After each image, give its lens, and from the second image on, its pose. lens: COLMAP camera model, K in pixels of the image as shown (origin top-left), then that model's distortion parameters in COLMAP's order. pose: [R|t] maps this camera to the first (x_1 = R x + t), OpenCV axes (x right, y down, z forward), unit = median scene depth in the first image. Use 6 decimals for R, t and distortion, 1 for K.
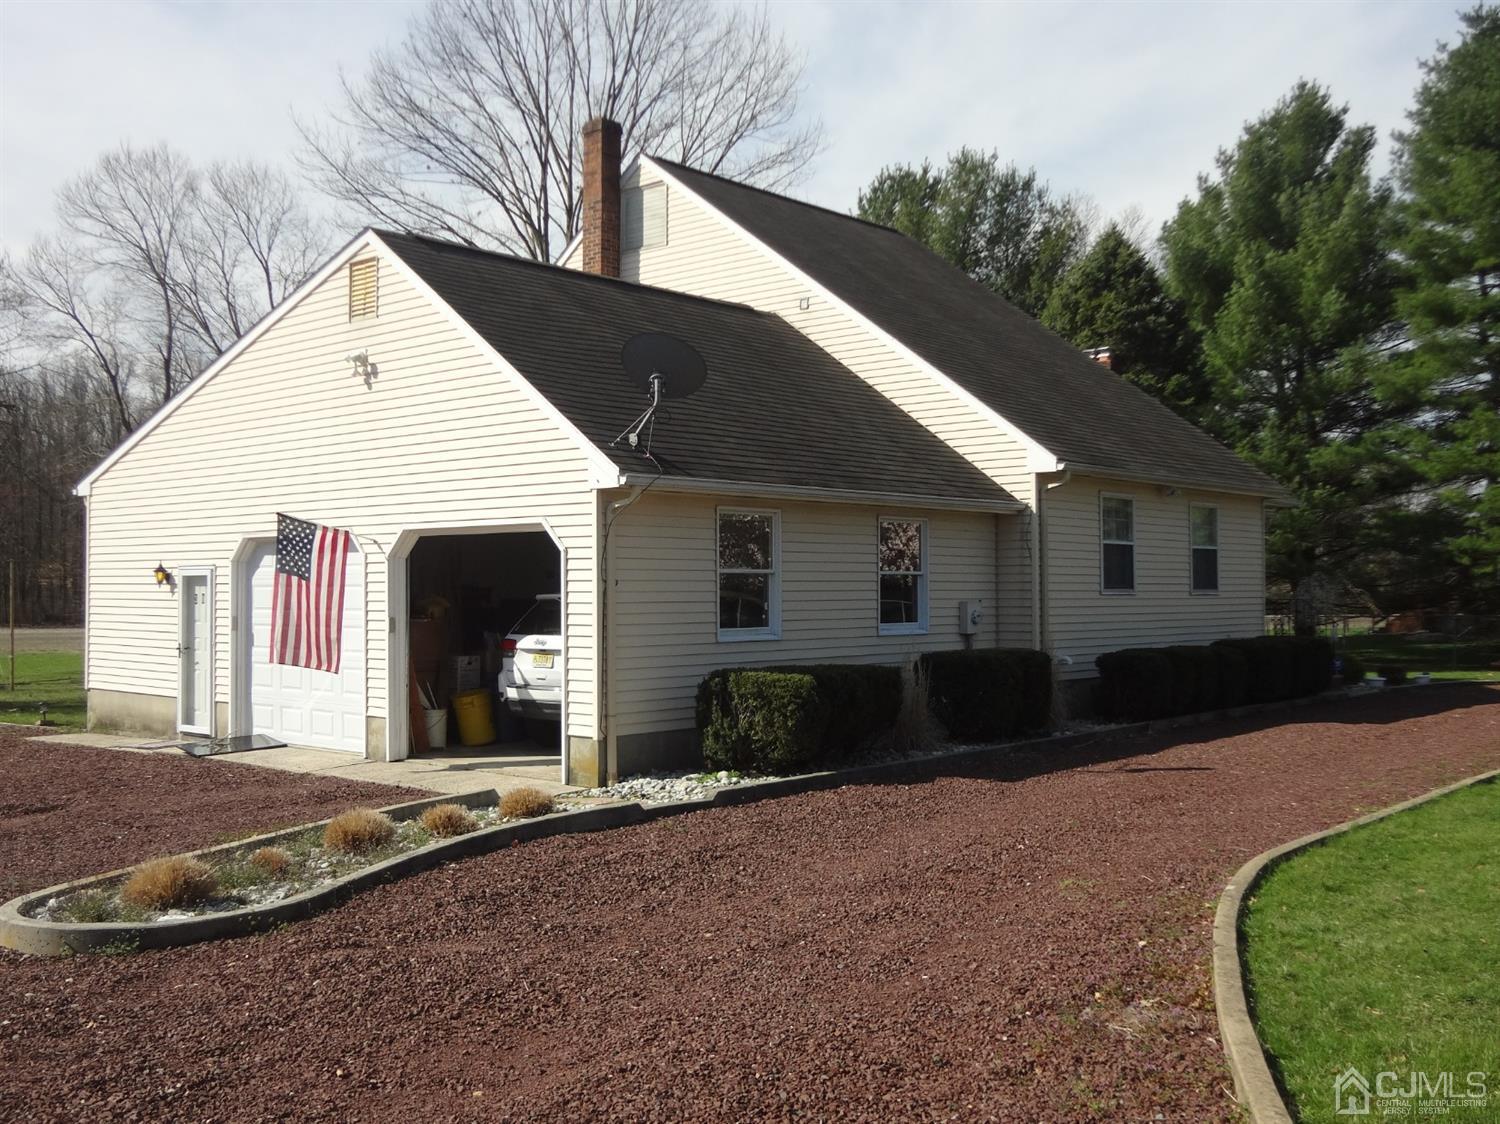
lens RADIAL K [[1509.2, 0, 748.6], [0, 1509.2, 568.2], [0, 0, 1]] dist [-0.023347, 0.000000]
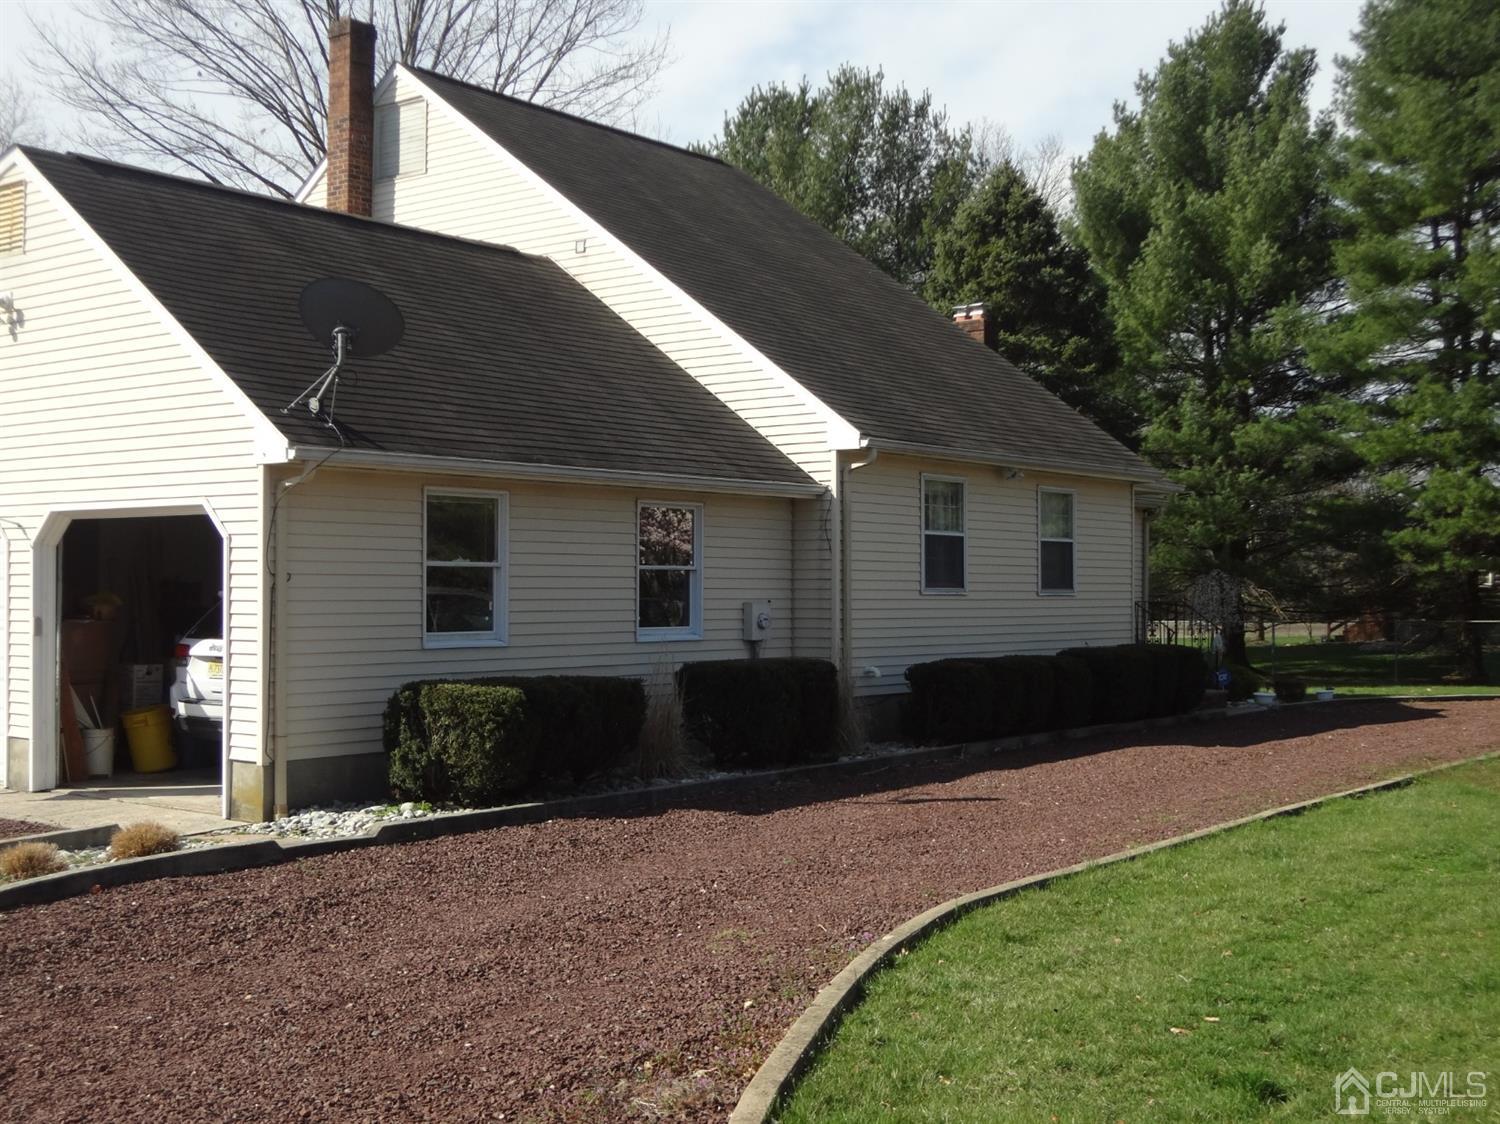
lens RADIAL K [[1798.5, 0, 749.4], [0, 1798.5, 559.6], [0, 0, 1]] dist [-0.013682, 0.000000]
pose [[0.998146, 0.006331, 0.060533, 0.068889], [-0.006246, 0.999979, -0.001597, 0.000108], [-0.060542, 0.001216, 0.998165, -0.004356]]
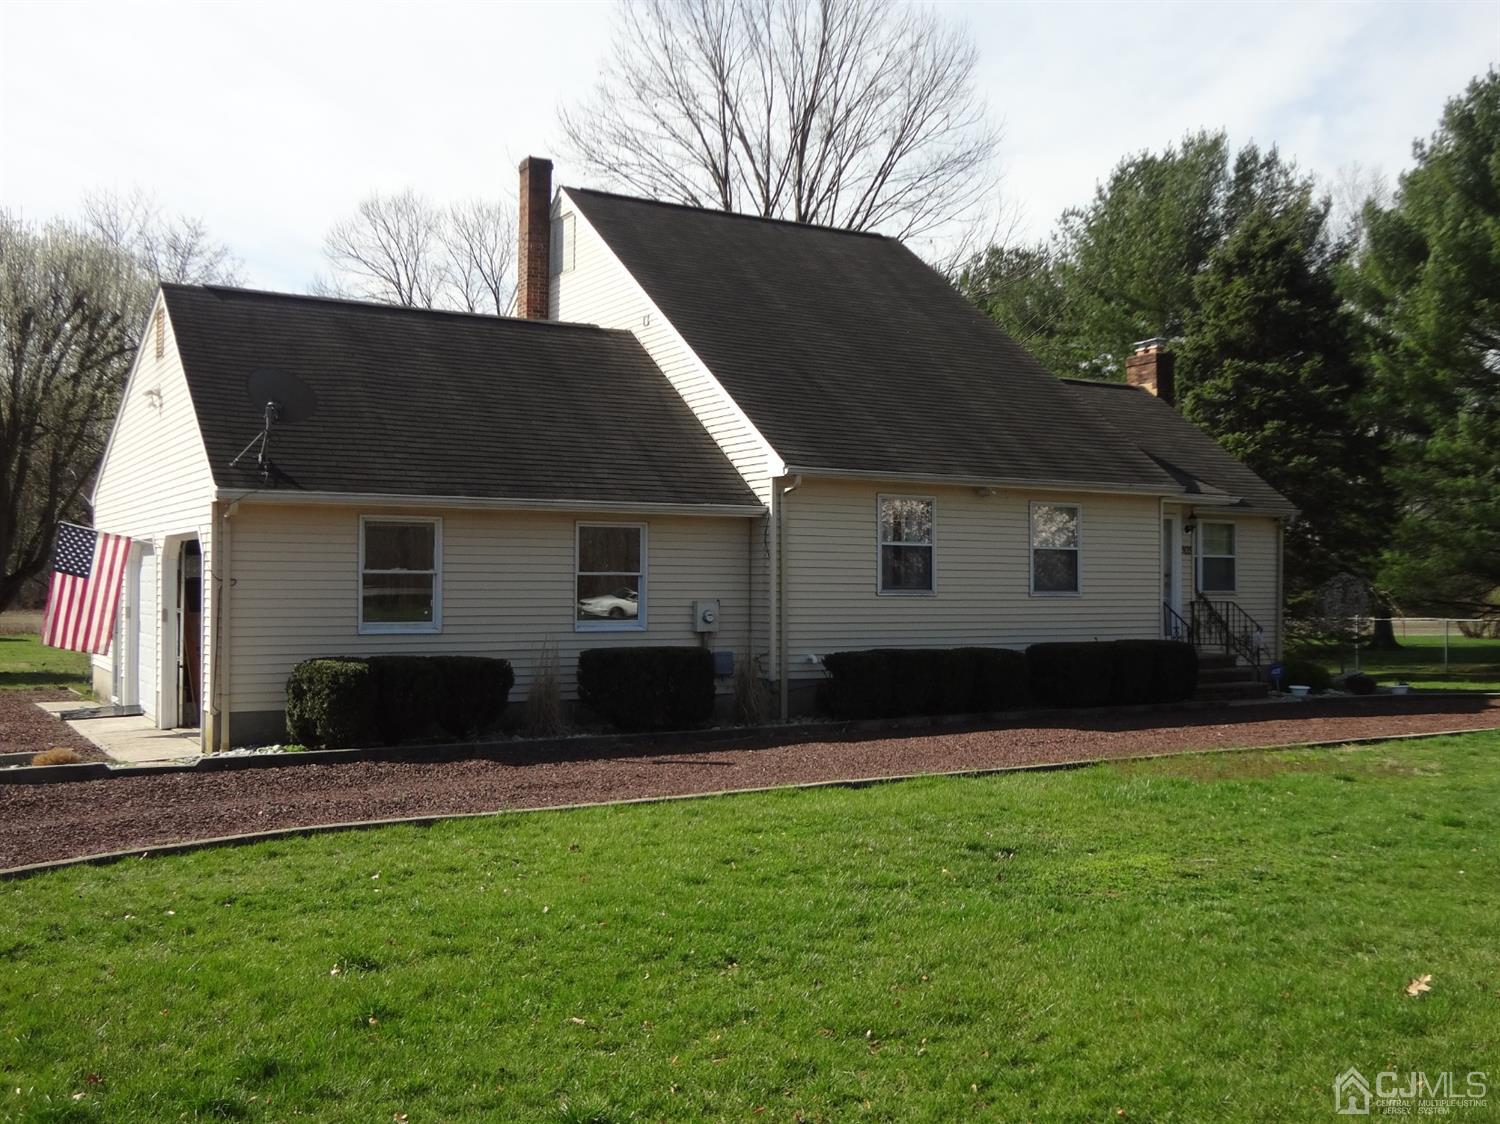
lens RADIAL K [[1509.2, 0, 763.3], [0, 1509.2, 559.1], [0, 0, 1]] dist [-0.023347, 0.000000]
pose [[0.951406, 0.001963, -0.307932, 0.429674], [-0.002838, 0.999993, -0.002392, -0.003974], [0.307925, 0.003150, 0.951405, 0.009390]]
